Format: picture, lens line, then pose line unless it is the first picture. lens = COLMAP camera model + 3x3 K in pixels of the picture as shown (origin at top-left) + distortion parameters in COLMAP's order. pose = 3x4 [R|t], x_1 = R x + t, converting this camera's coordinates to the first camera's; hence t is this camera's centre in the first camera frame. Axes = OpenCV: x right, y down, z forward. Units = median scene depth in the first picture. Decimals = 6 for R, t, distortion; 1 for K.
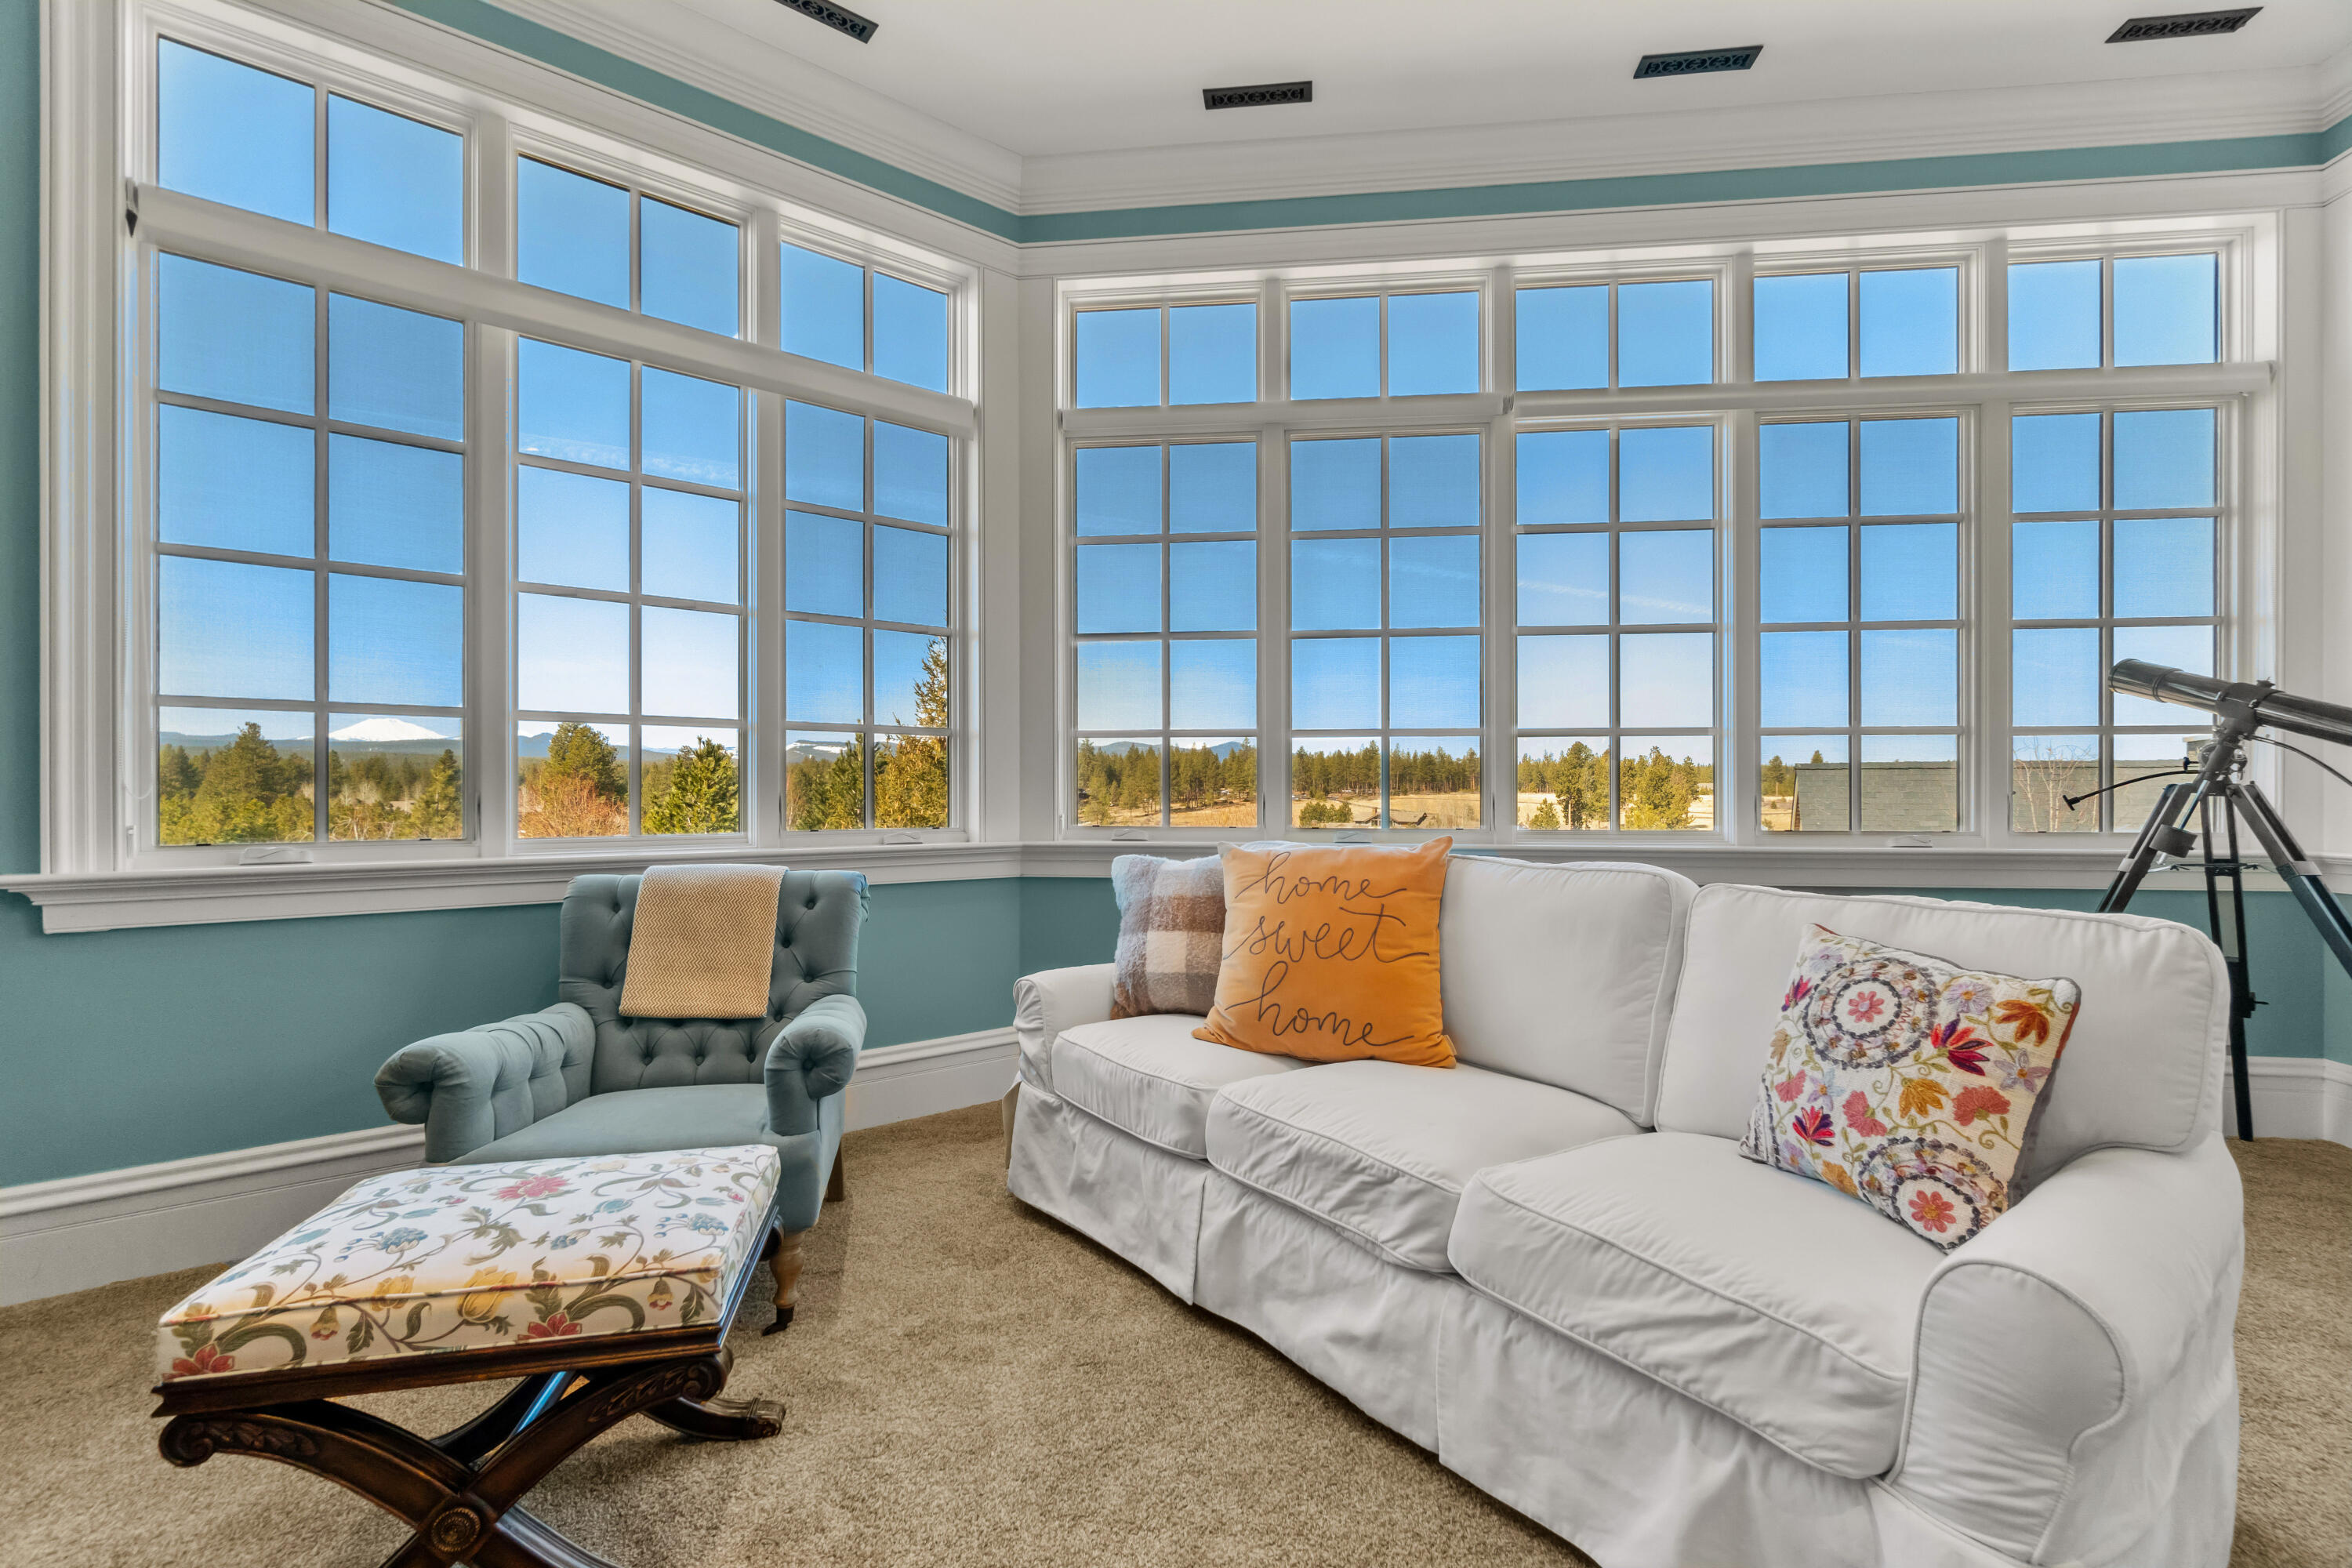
lens RADIAL K [[1024.8, 0, 1182.1], [0, 1024.8, 785.3], [0, 0, 1]] dist [0.002107, 0.000478]
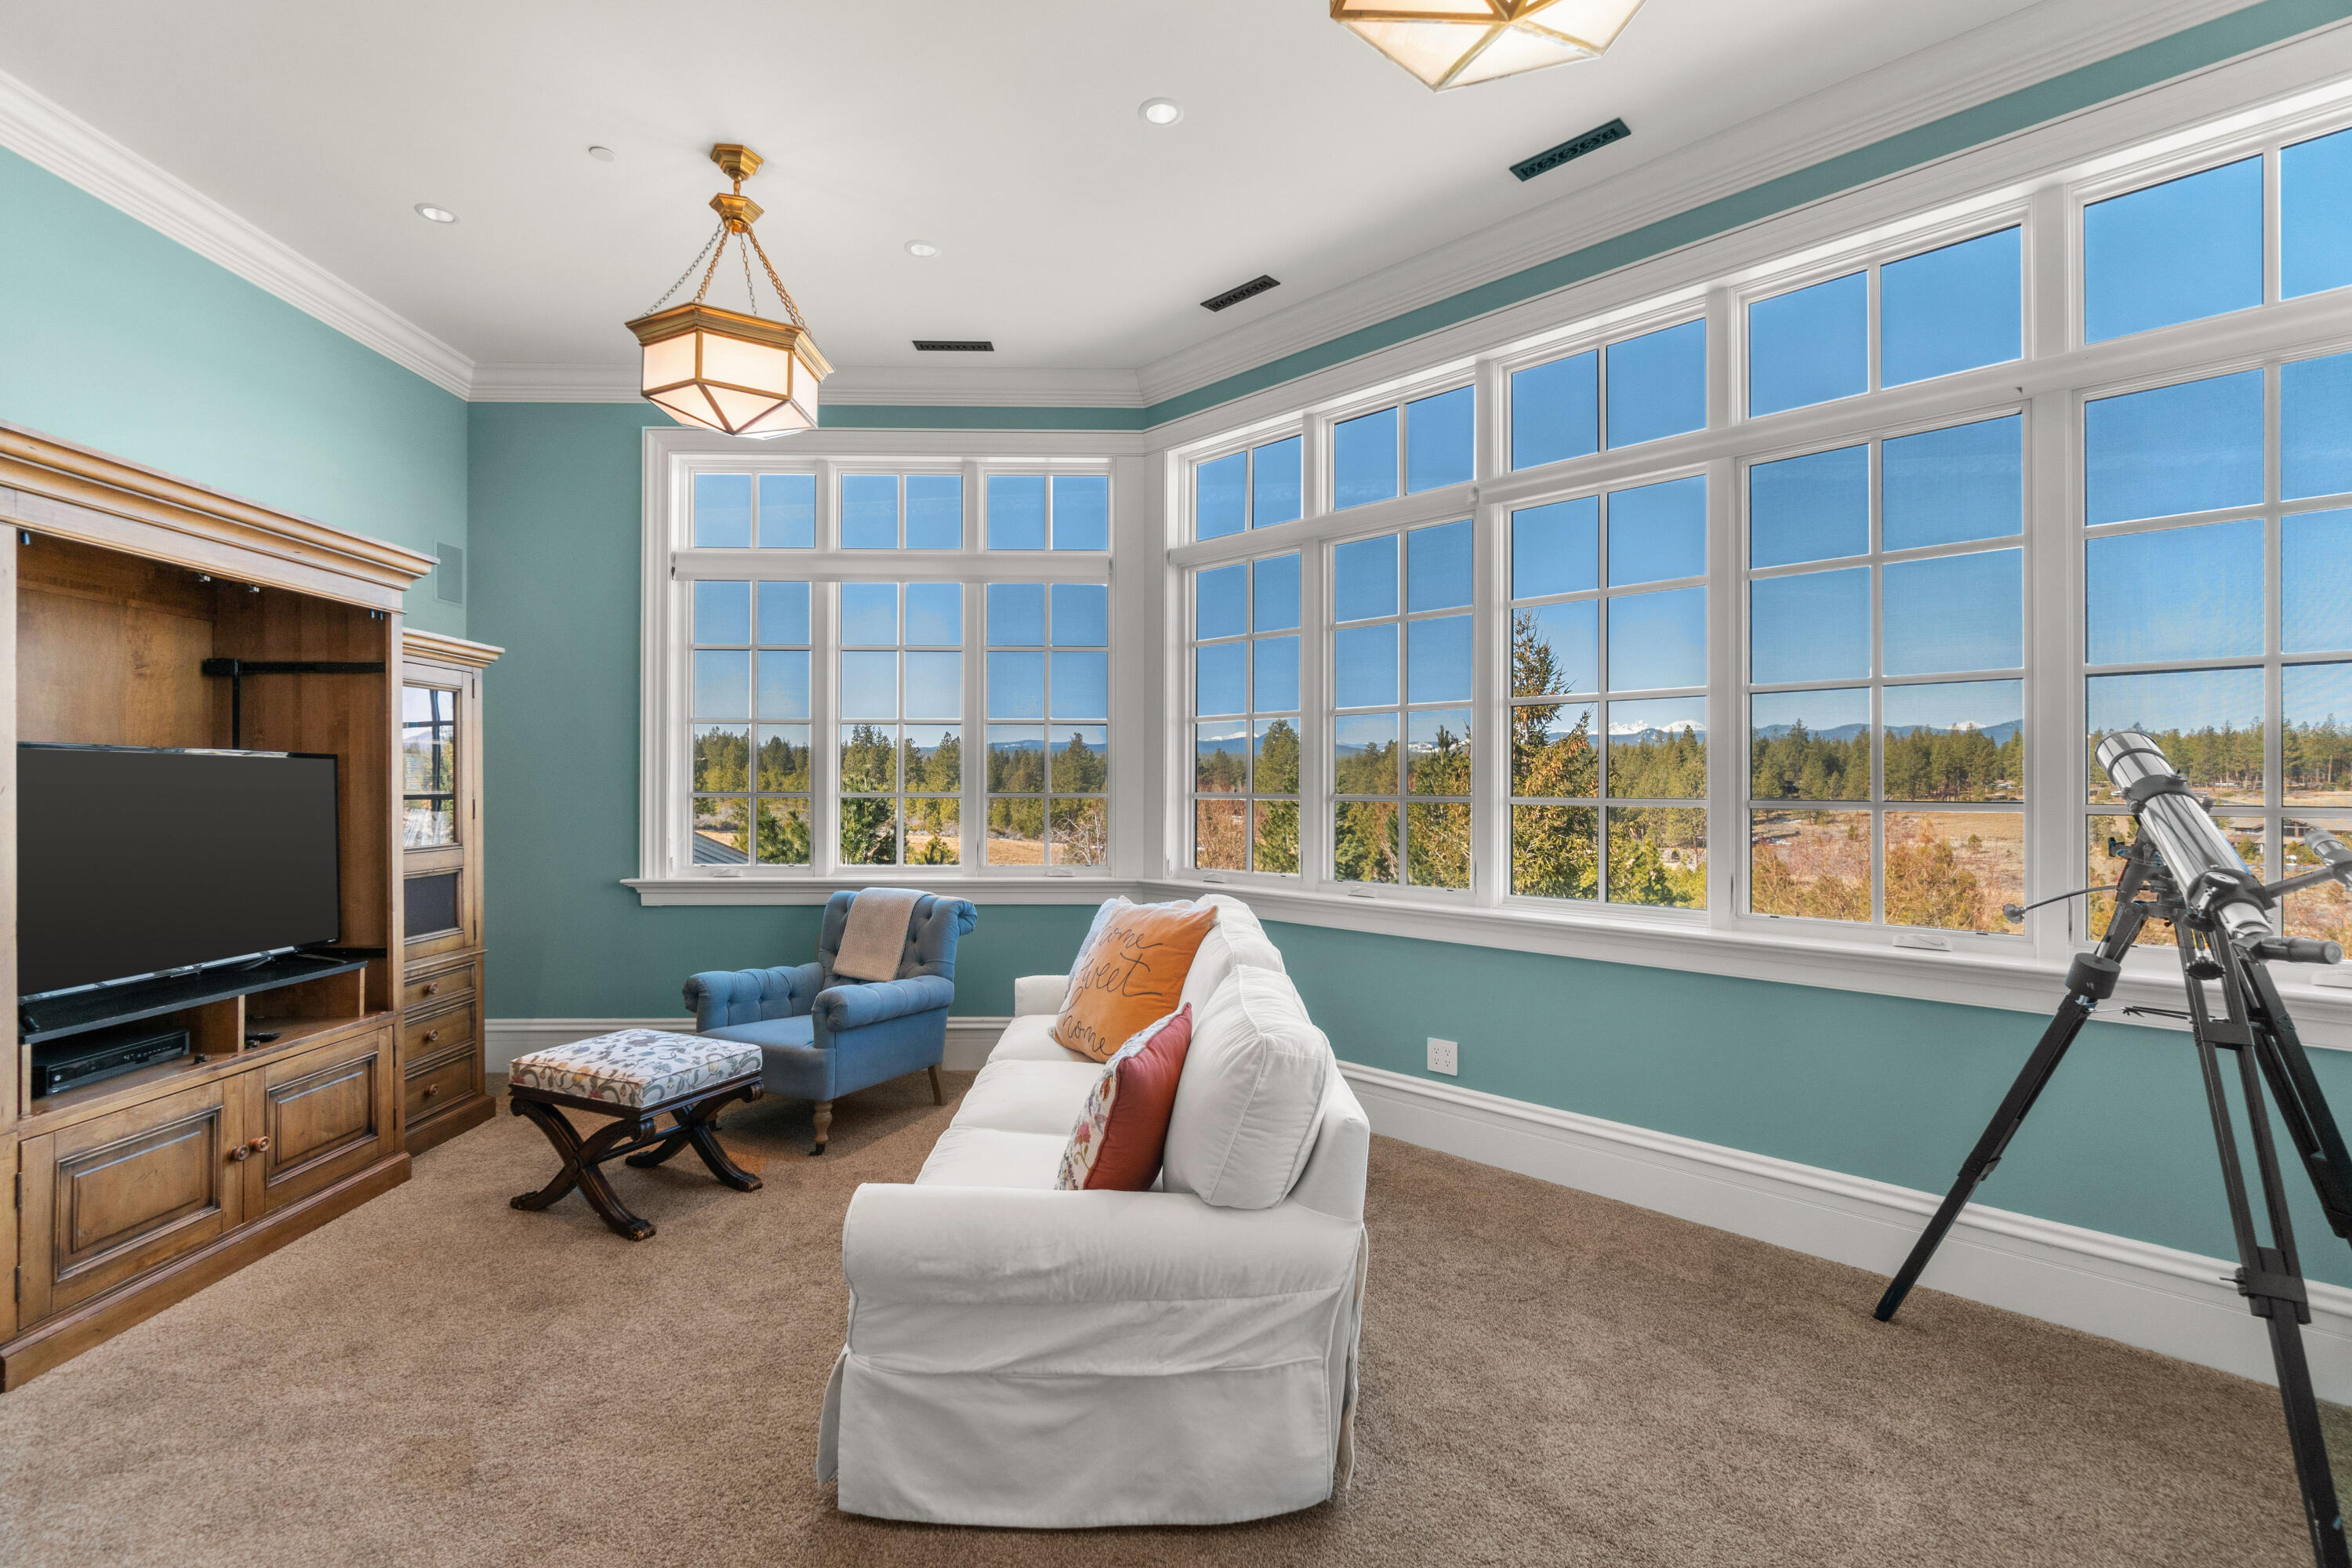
lens RADIAL K [[1024.8, 0, 1182.1], [0, 1024.8, 785.3], [0, 0, 1]] dist [0.002107, 0.000478]
pose [[0.803773, 0.001724, -0.594934, 1.219820], [0.002850, 0.999973, 0.006749, -0.135398], [0.594929, -0.007120, 0.803747, -0.076958]]
